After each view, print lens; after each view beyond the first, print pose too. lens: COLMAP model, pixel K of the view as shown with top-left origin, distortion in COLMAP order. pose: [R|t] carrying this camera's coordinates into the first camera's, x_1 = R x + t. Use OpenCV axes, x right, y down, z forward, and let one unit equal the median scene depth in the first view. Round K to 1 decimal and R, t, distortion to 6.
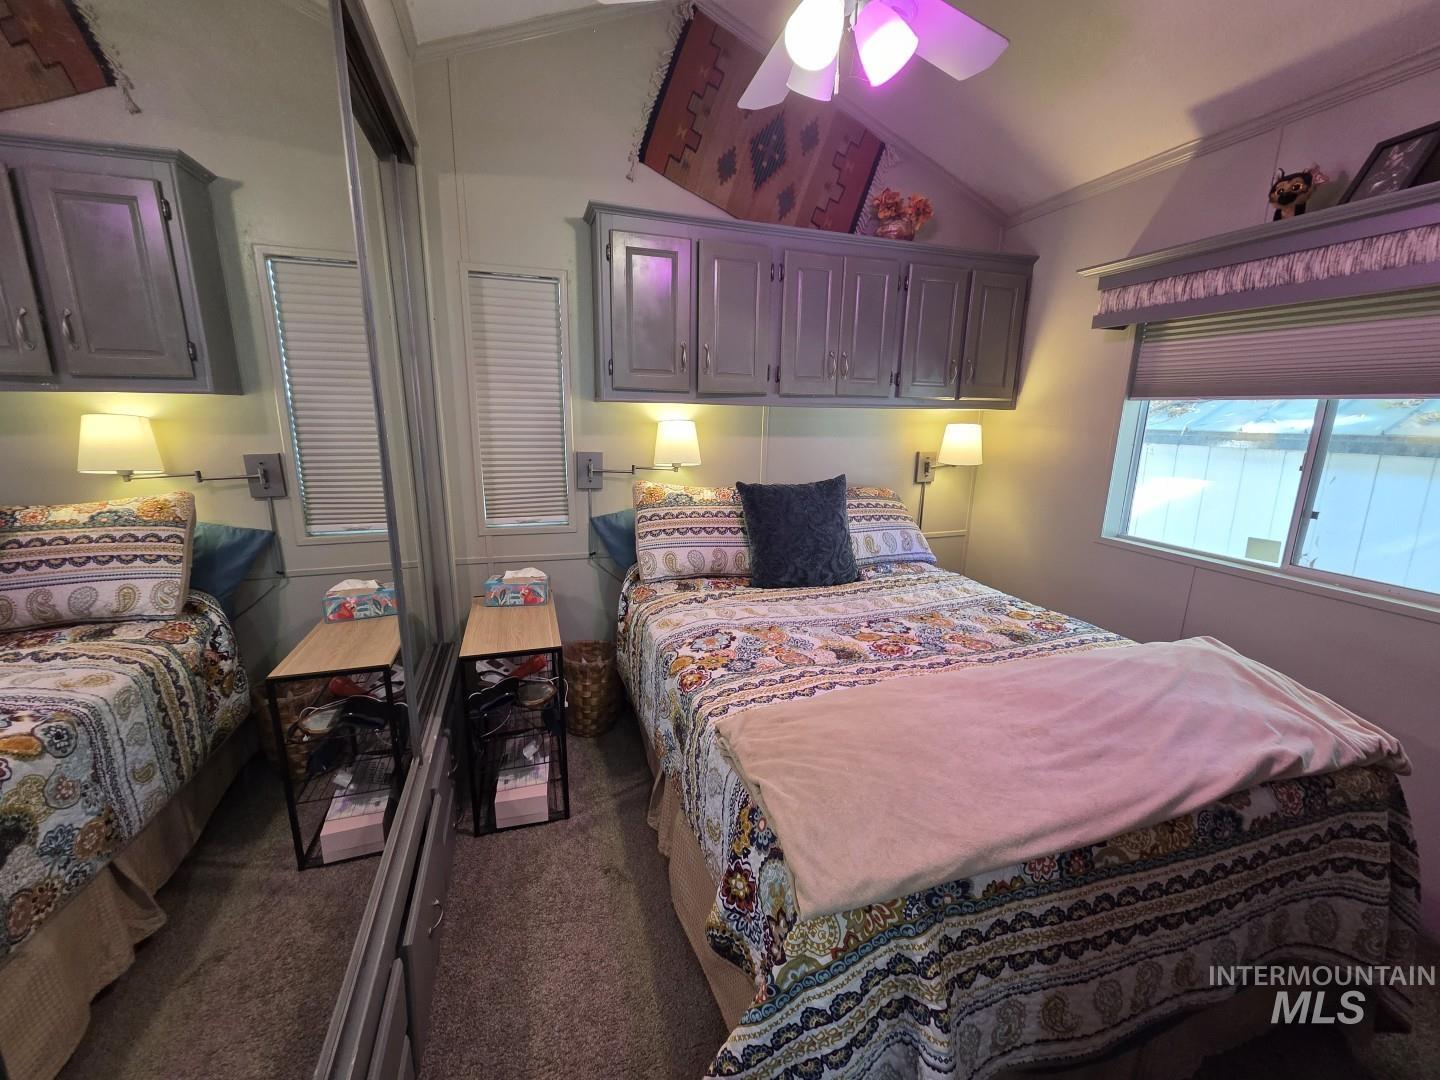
lens RADIAL K [[589.2, 0, 720.9], [0, 589.2, 542.6], [0, 0, 1]] dist [-0.001513, -0.000083]
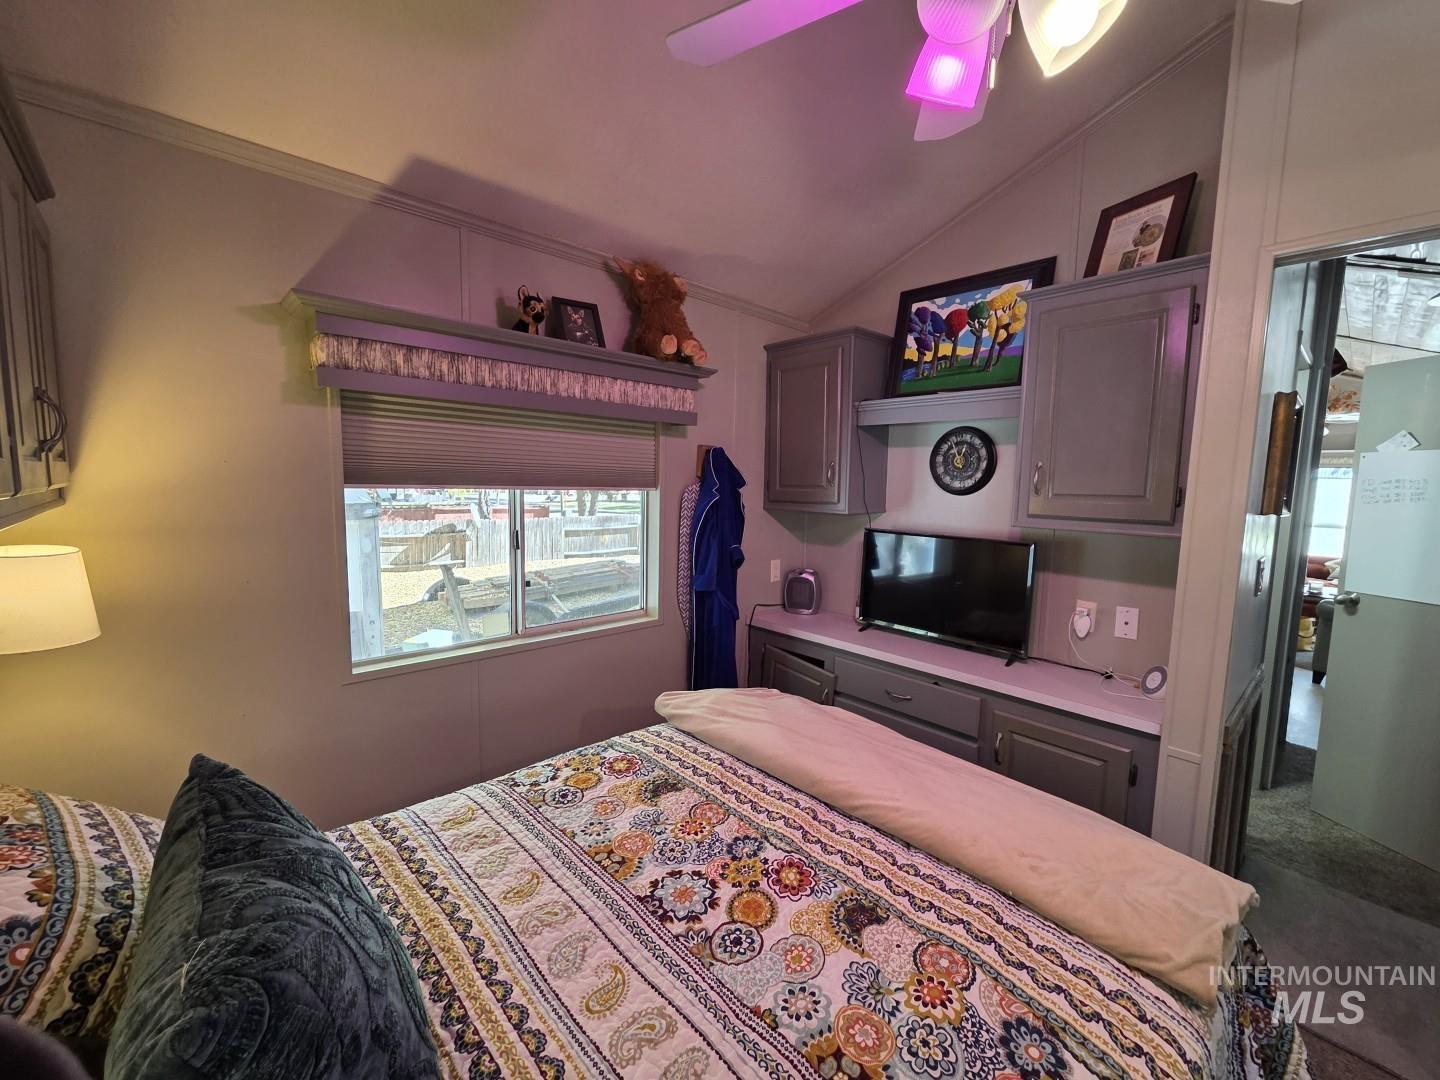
lens RADIAL K [[589.2, 0, 722.4], [0, 589.2, 537.9], [0, 0, 1]] dist [-0.001513, -0.000083]
pose [[-0.411101, -0.116997, 0.904051, -0.221844], [0.174742, 0.963225, 0.204116, -0.310492], [-0.894685, 0.241888, -0.375538, 1.080585]]
